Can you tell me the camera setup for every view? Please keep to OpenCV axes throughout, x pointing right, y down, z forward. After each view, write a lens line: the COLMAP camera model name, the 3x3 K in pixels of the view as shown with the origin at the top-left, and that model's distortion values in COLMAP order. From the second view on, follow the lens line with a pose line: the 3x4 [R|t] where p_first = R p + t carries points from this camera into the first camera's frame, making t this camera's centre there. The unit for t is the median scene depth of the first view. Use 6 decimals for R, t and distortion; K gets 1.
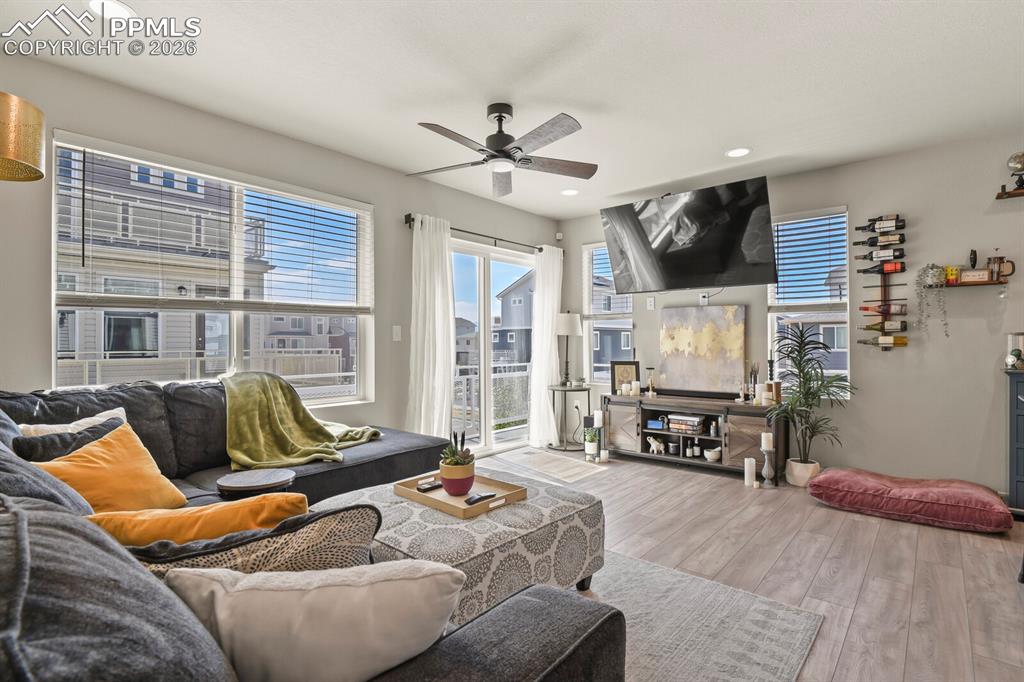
lens RADIAL K [[497.1, 0, 520.3], [0, 497.1, 341.6], [0, 0, 1]] dist [-0.026376, -0.001300]
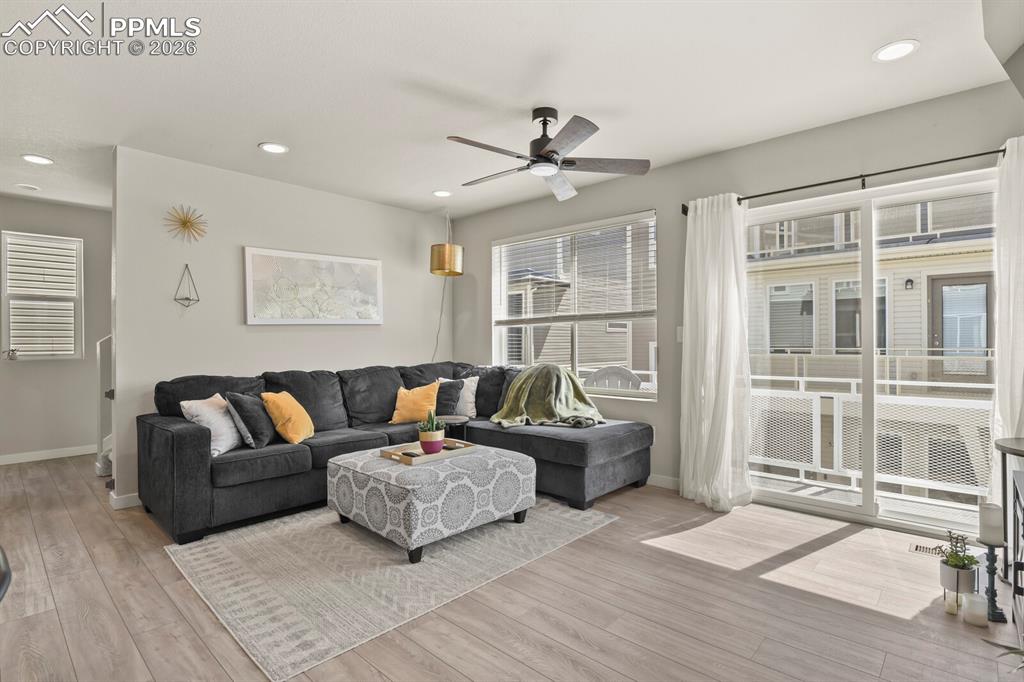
lens RADIAL K [[497.1, 0, 520.3], [0, 497.1, 341.6], [0, 0, 1]] dist [-0.026376, -0.001300]
pose [[-0.037077, 0.002491, -0.999309, 0.964439], [0.008312, 0.999963, 0.002184, -0.008020], [0.999278, -0.008225, -0.037096, 0.983118]]
